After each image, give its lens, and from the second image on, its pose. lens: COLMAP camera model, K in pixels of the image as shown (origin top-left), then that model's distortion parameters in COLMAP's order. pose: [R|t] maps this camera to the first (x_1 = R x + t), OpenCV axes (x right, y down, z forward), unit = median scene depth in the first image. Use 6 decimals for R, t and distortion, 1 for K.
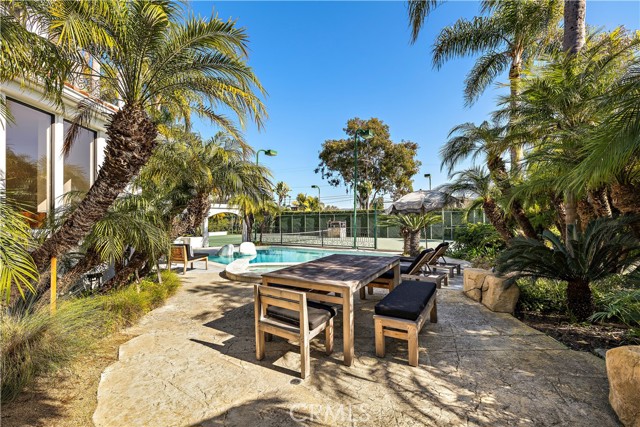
lens RADIAL K [[266.3, 0, 316.1], [0, 266.3, 216.8], [0, 0, 1]] dist [-0.000274, -0.000023]
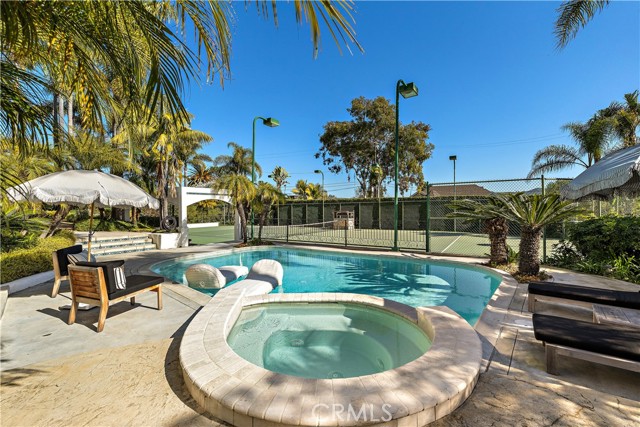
lens RADIAL K [[266.9, 0, 320.0], [0, 266.9, 213.5], [0, 0, 1]] dist [-0.000596, -0.000108]
pose [[0.999424, -0.001903, 0.033886, -0.025304], [0.000972, 0.999622, 0.027462, 0.000758], [-0.033925, -0.027413, 0.999048, 0.099938]]
